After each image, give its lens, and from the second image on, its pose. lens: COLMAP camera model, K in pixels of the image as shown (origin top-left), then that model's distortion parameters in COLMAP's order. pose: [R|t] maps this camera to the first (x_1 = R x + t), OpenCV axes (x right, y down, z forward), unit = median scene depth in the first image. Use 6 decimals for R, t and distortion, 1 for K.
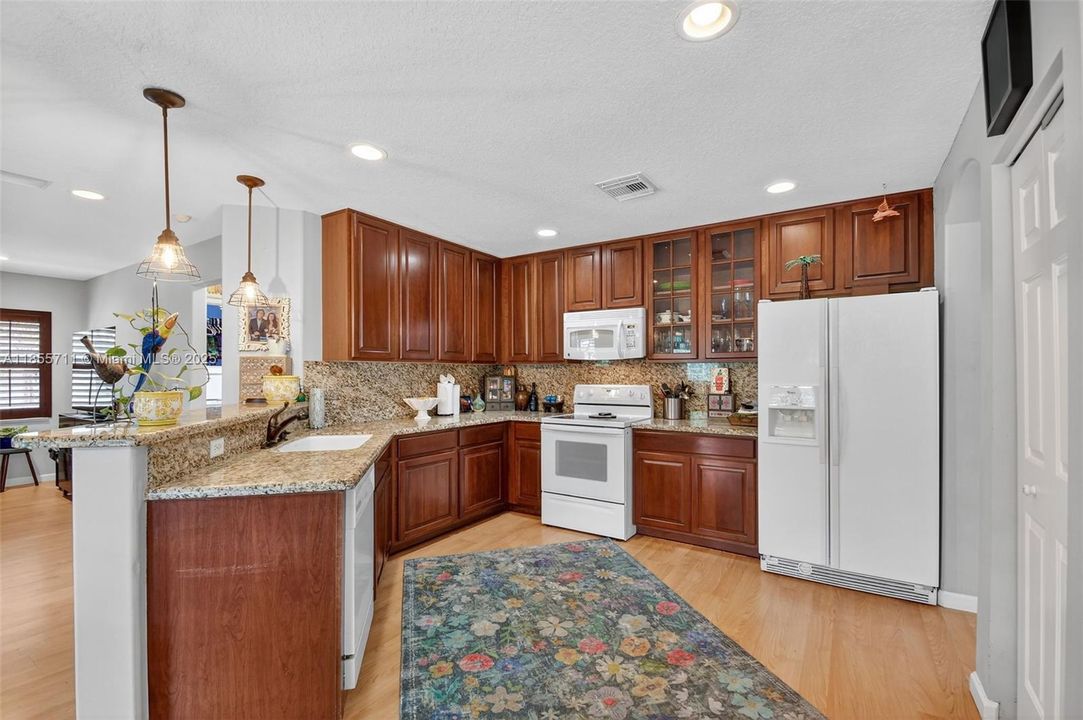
lens RADIAL K [[472.9, 0, 546.4], [0, 472.9, 371.8], [0, 0, 1]] dist [0.008925, -0.014590]
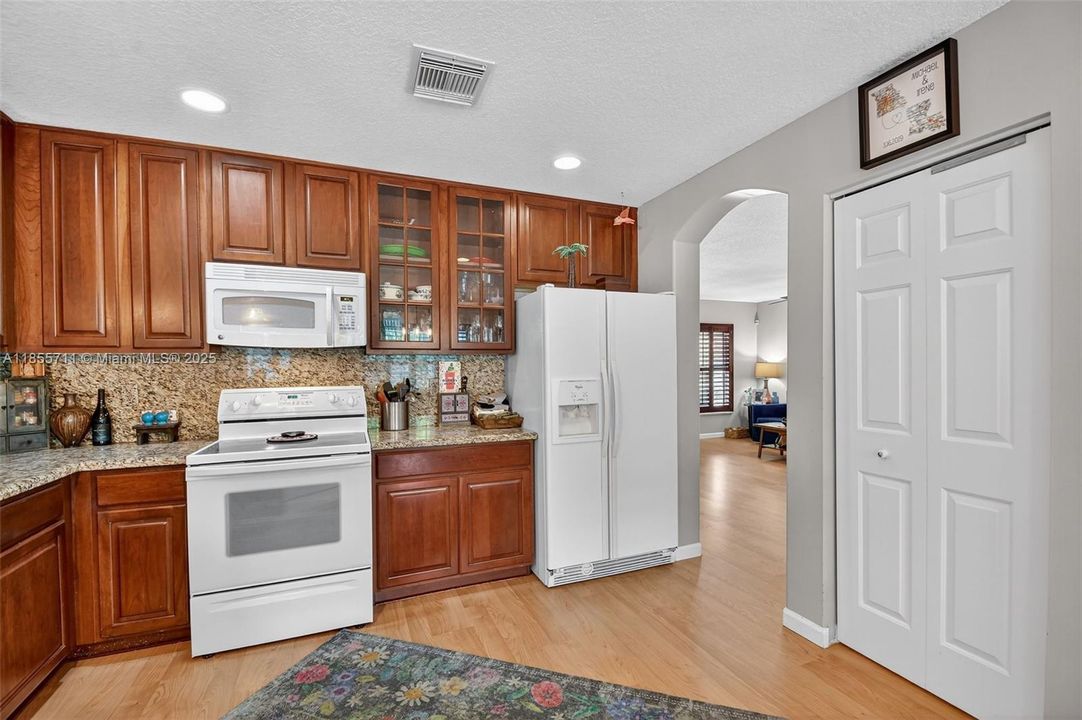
lens RADIAL K [[472.5, 0, 545.9], [0, 472.5, 371.8], [0, 0, 1]] dist [0.008925, -0.014590]
pose [[0.566495, -0.013381, 0.823956, -0.238444], [0.006940, 0.999910, 0.011467, 0.001860], [-0.824036, -0.000778, 0.566537, 0.432254]]
